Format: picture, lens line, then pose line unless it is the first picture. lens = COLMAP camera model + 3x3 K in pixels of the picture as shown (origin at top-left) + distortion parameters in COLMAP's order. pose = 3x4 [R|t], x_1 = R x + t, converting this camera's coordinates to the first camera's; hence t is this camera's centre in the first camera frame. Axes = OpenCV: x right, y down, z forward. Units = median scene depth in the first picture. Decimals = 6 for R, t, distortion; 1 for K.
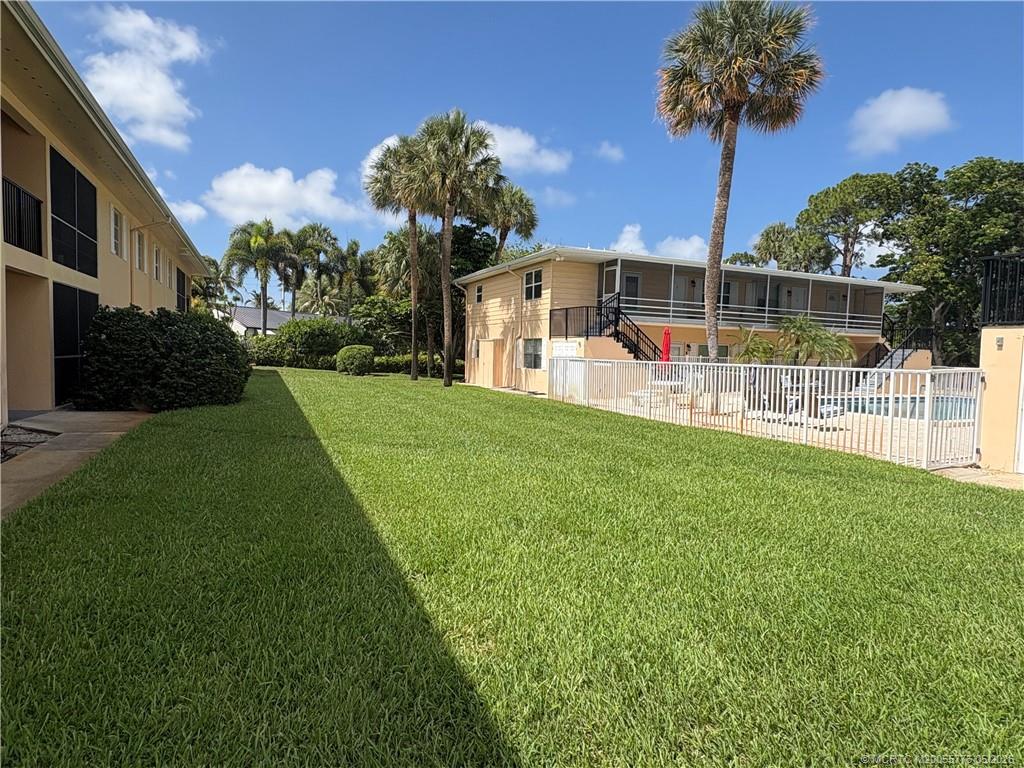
lens RADIAL K [[558.8, 0, 512.0], [0, 558.8, 384.0], [0, 0, 1]] dist [0.002082, 0.000434]
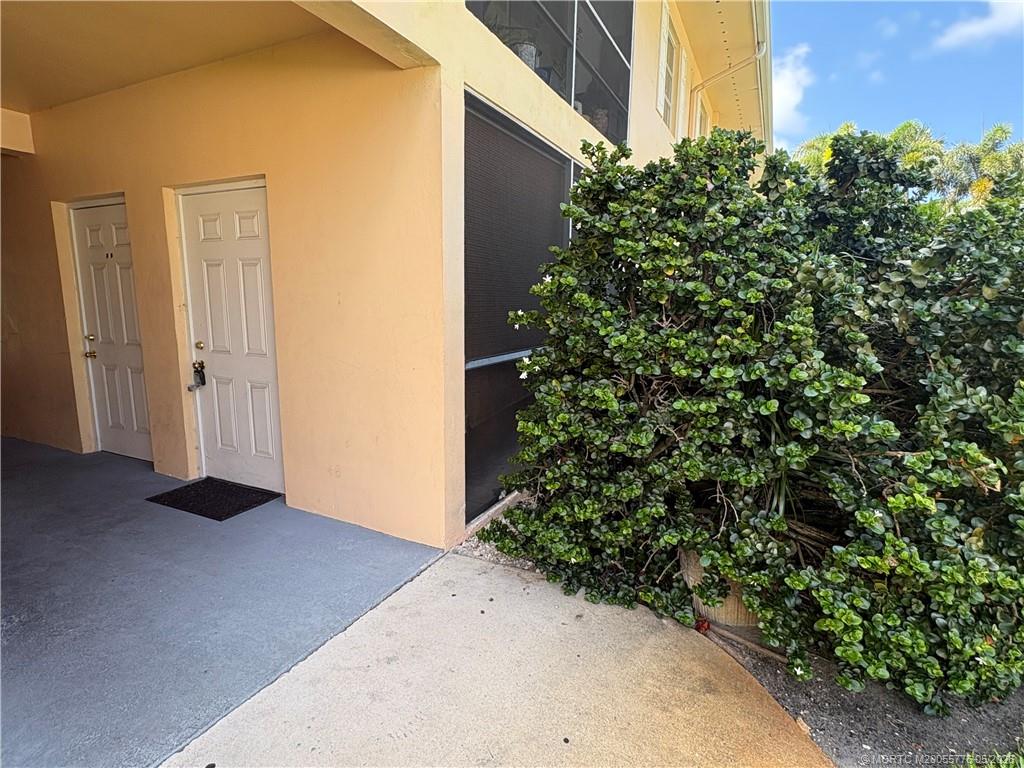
lens RADIAL K [[531.9, 0, 512.0], [0, 531.9, 384.0], [0, 0, 1]] dist [-0.000076, -0.000014]
pose [[0.639690, 0.109504, -0.760792, -0.589781], [-0.035726, 0.992966, 0.112883, -0.069721], [0.767802, -0.045030, 0.639103, 0.839076]]
